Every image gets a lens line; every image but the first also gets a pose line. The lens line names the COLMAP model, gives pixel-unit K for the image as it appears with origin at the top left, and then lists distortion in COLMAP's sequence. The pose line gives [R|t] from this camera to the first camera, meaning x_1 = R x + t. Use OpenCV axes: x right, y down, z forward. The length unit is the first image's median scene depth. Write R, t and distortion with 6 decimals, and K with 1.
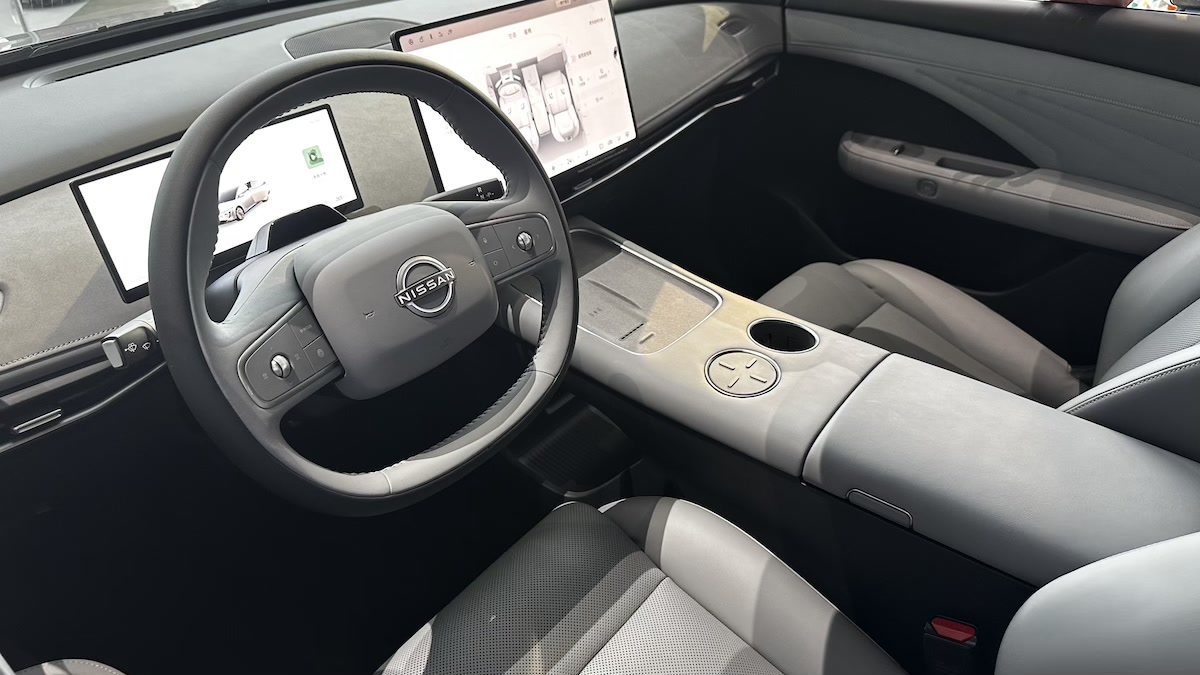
lens RADIAL K [[847.1, 0, 601.9], [0, 847.1, 343.2], [0, 0, 1]] dist [0.023894, -0.049294]
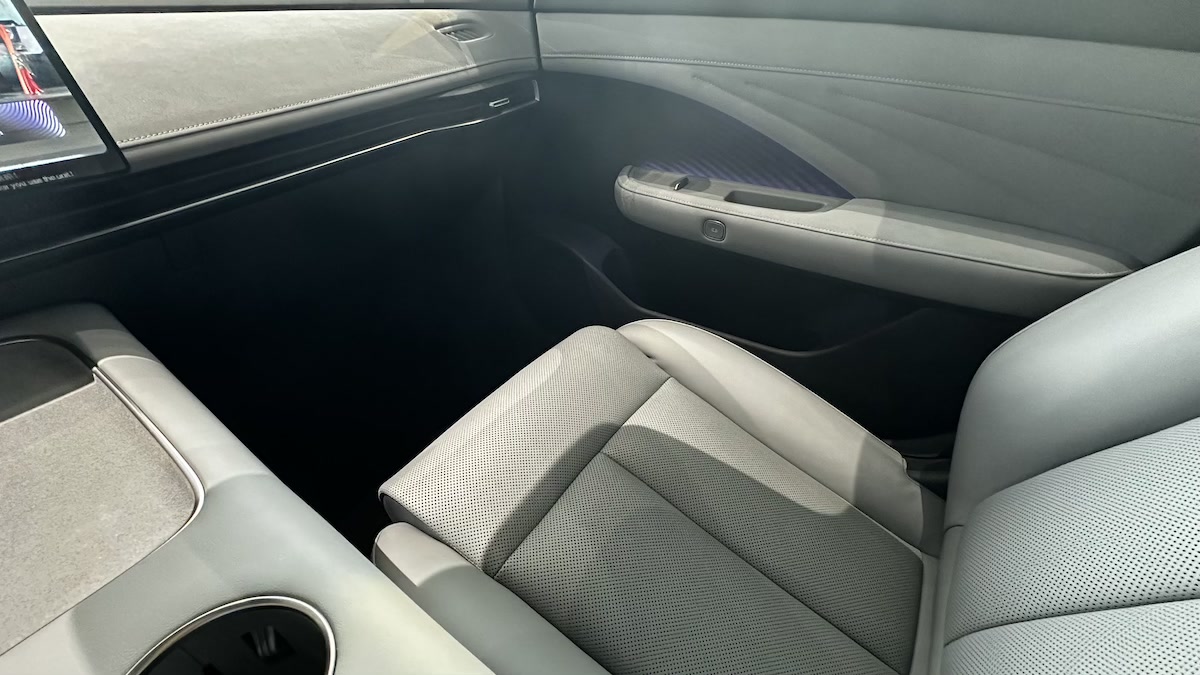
lens RADIAL K [[474.6, 0, 601.3], [0, 474.6, 344.9], [0, 0, 1]] dist [-0.014441, 0.000282]
pose [[0.997151, -0.052285, 0.054369, 0.269881], [0.050013, 0.997851, 0.042340, -0.108803], [-0.056465, -0.039500, 0.997623, 0.612108]]
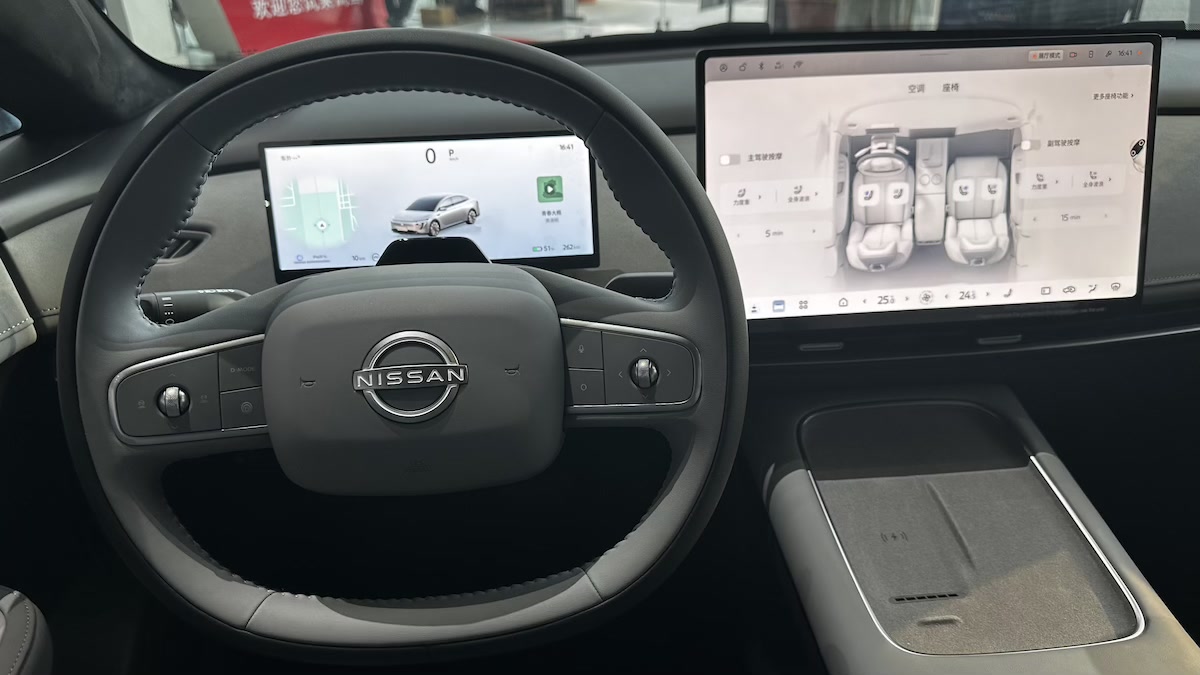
lens RADIAL K [[847.1, 0, 587.7], [0, 847.1, 329.4], [0, 0, 1]] dist [0.023894, -0.049294]
pose [[0.672757, 0.307518, -0.672927, 0.161136], [-0.377886, 0.924767, 0.044815, -0.091671], [0.636082, 0.224140, 0.738350, 0.293069]]
